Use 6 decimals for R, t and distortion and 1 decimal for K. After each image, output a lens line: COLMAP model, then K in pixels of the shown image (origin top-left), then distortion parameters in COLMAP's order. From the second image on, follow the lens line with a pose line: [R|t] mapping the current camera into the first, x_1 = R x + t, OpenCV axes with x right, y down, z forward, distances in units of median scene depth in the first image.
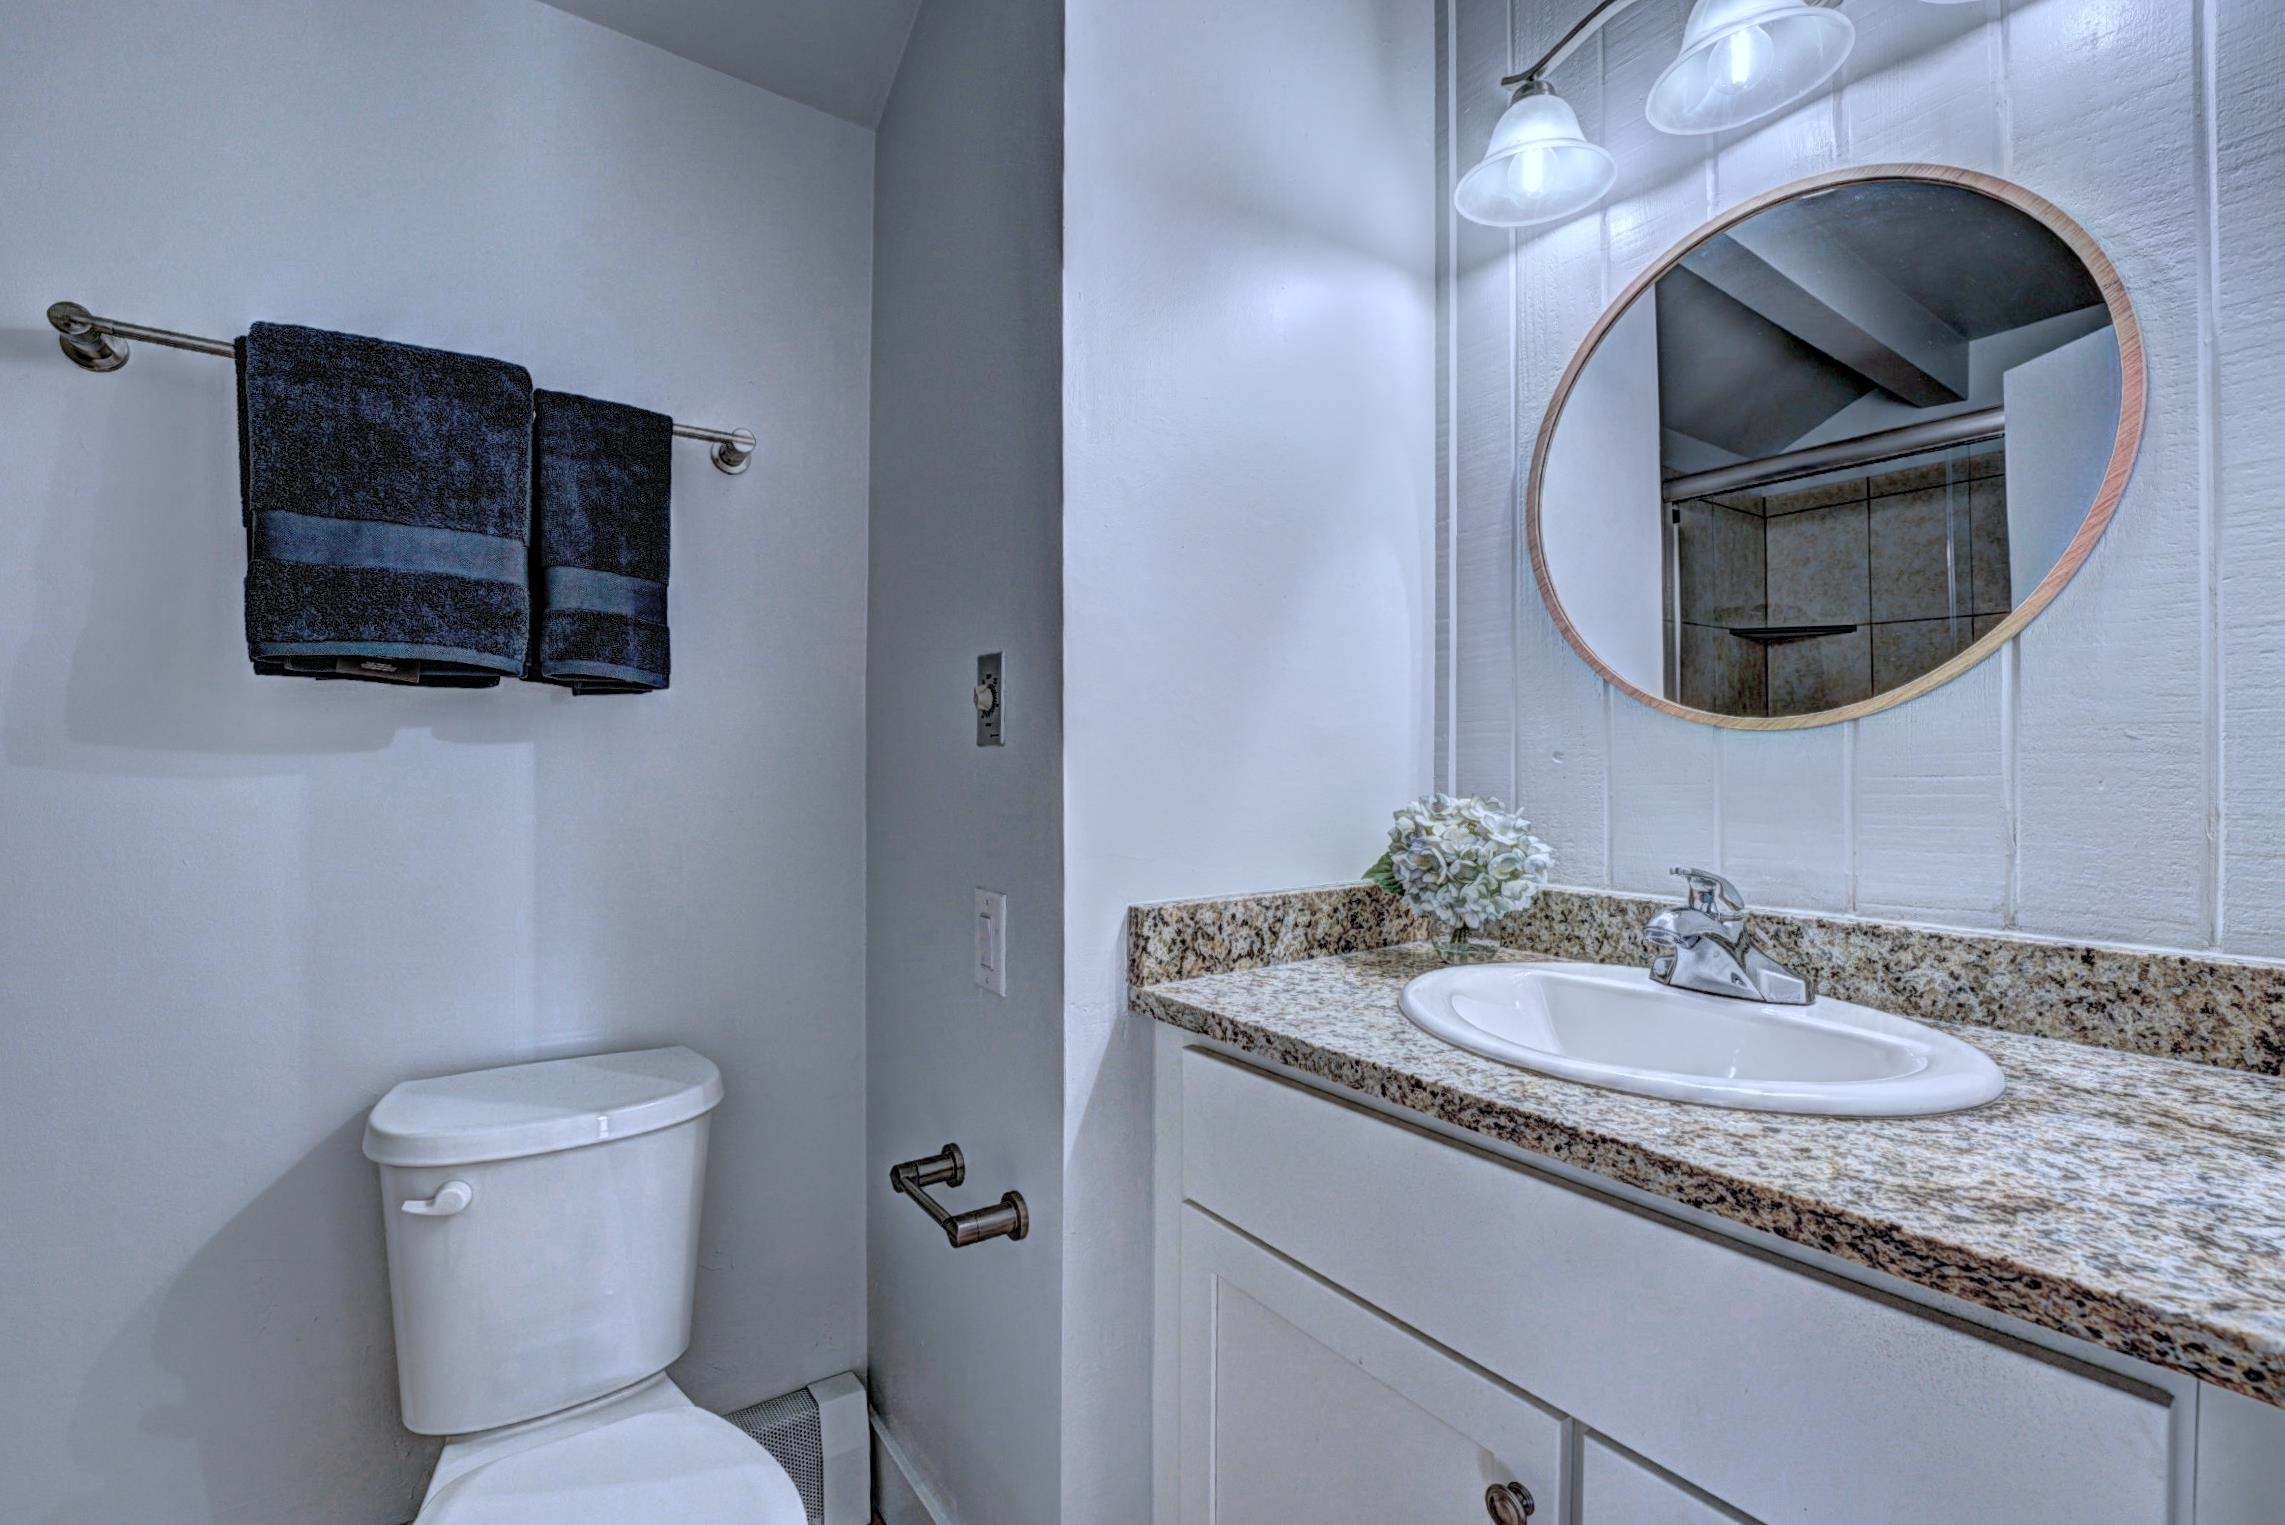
lens RADIAL K [[982.1, 0, 1167.1], [0, 982.1, 780.6], [0, 0, 1]] dist [-0.031134, 0.004052]
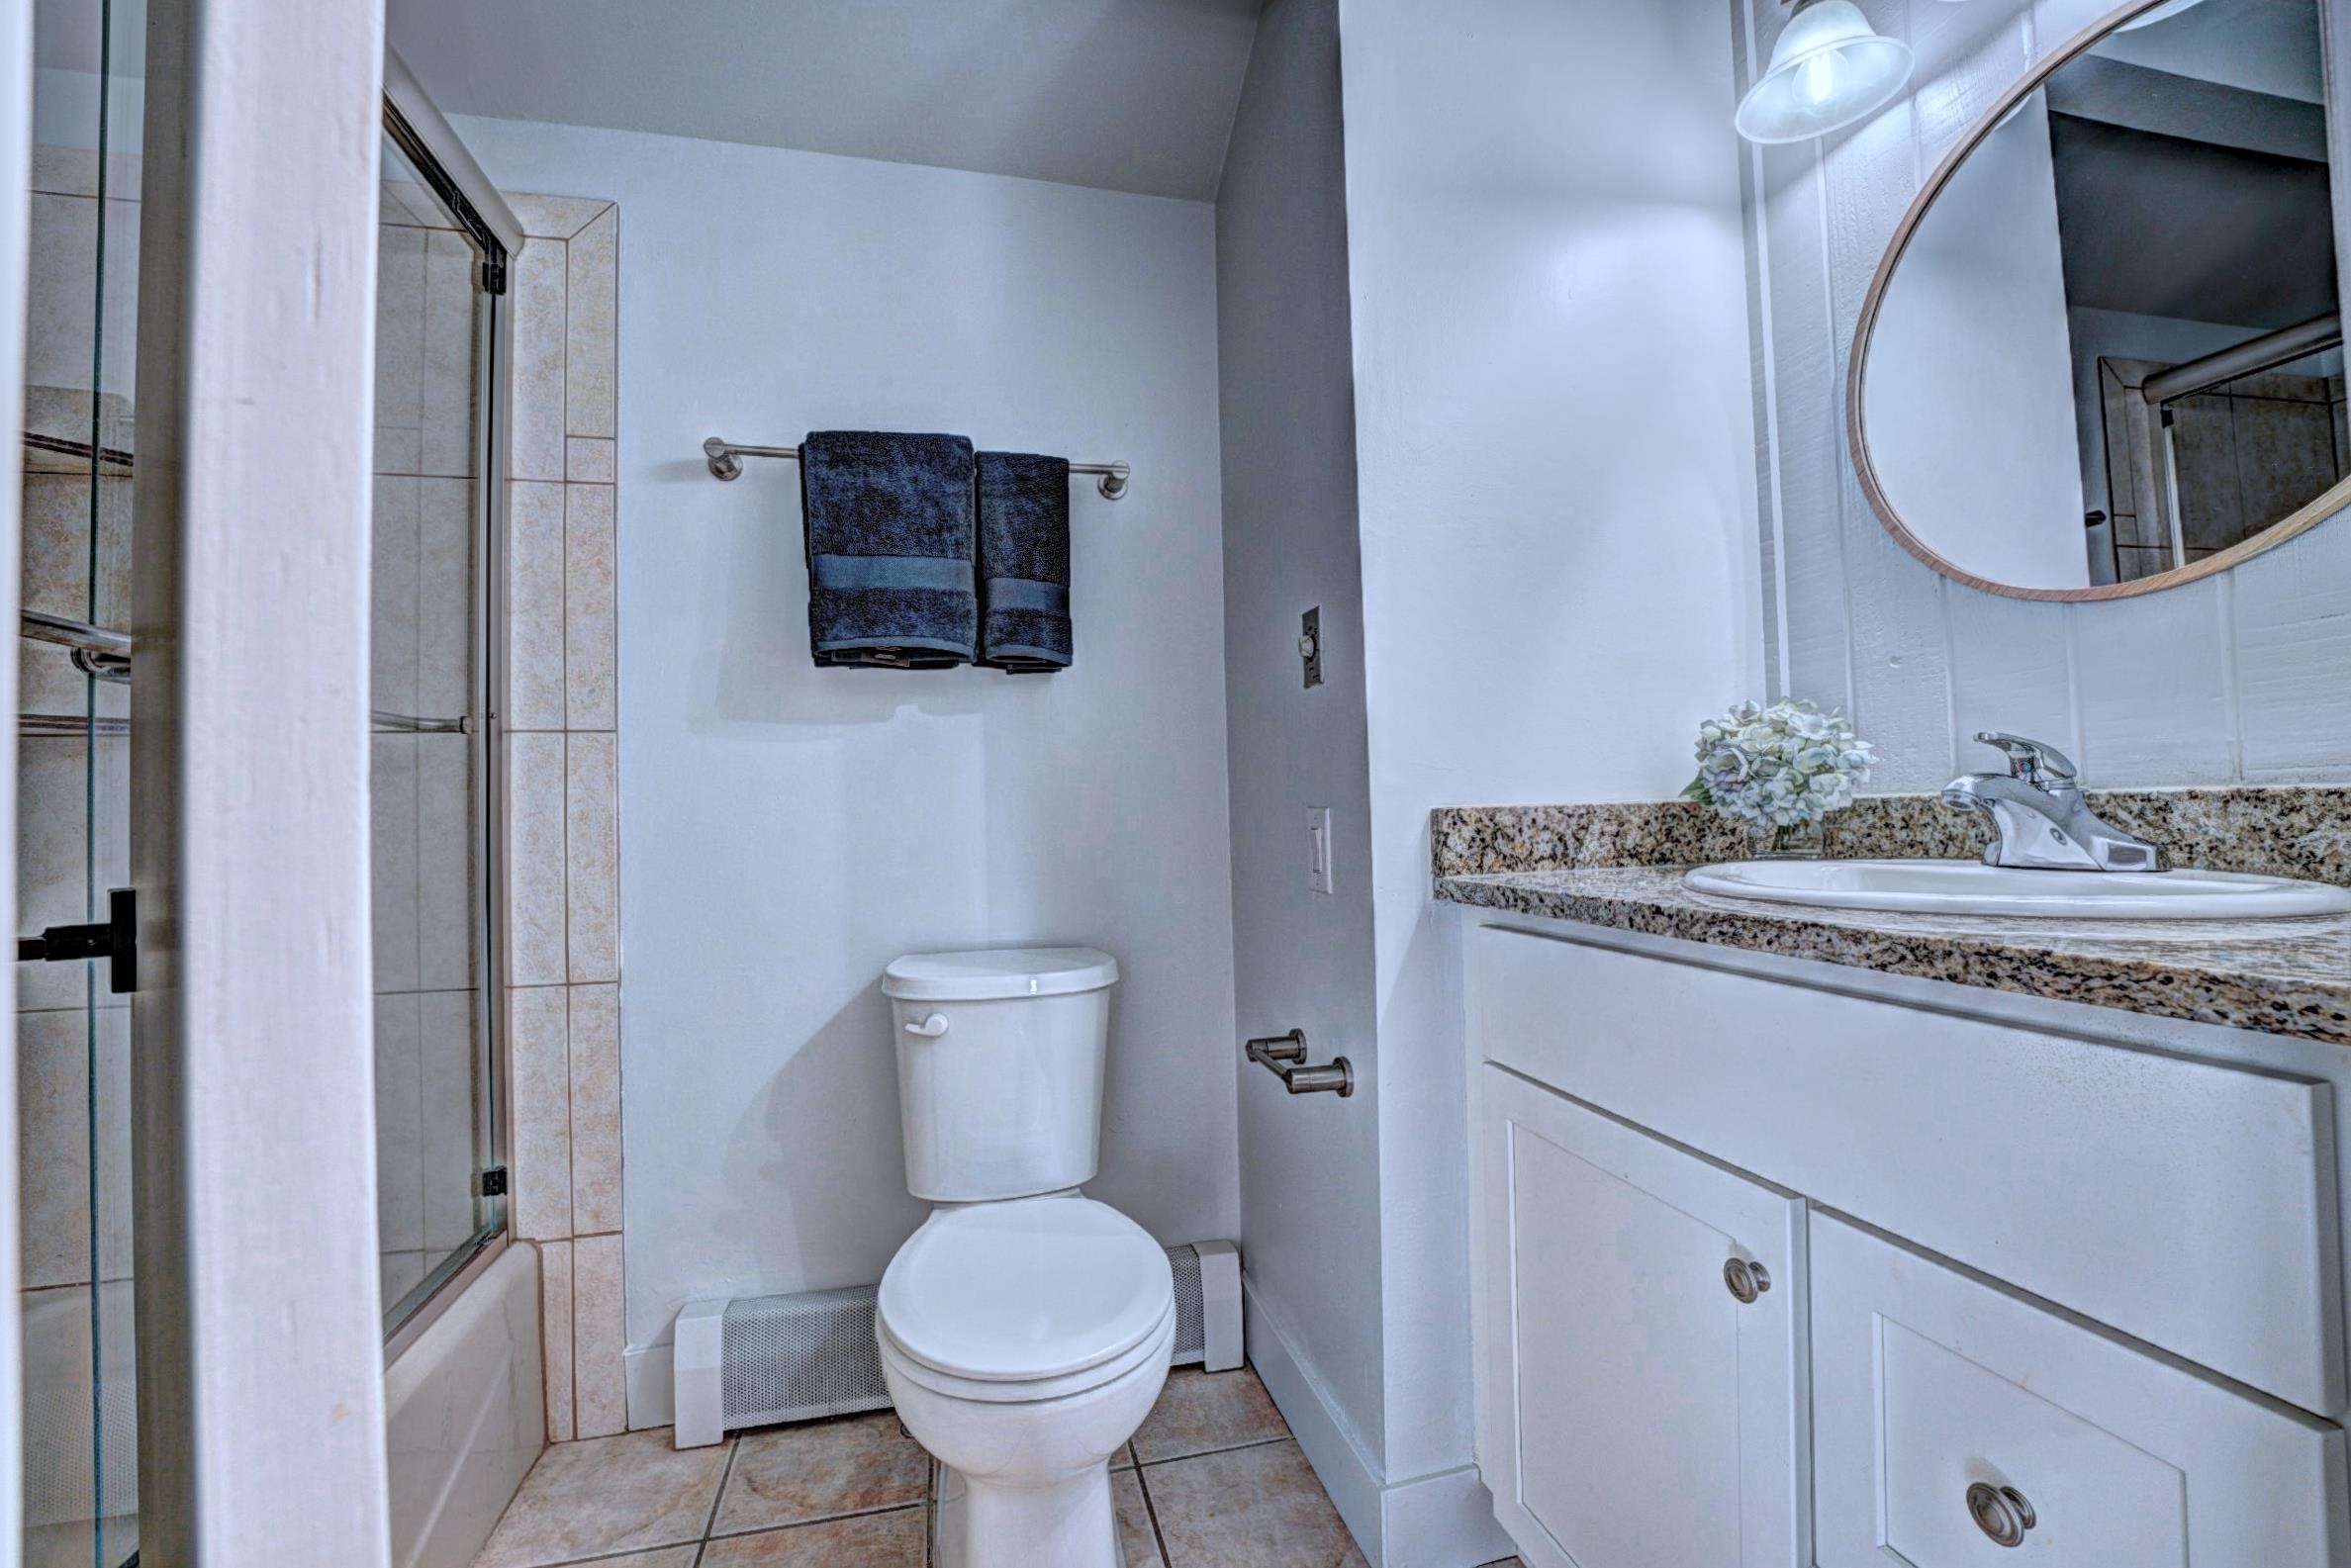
lens RADIAL K [[1010.4, 0, 1200.8], [0, 1010.4, 802.6], [0, 0, 1]] dist [-0.031134, 0.004052]
pose [[0.929027, -0.042488, -0.367566, 0.145491], [0.032741, 0.998928, -0.032717, 0.151874], [0.368562, 0.018360, 0.929422, -0.197042]]
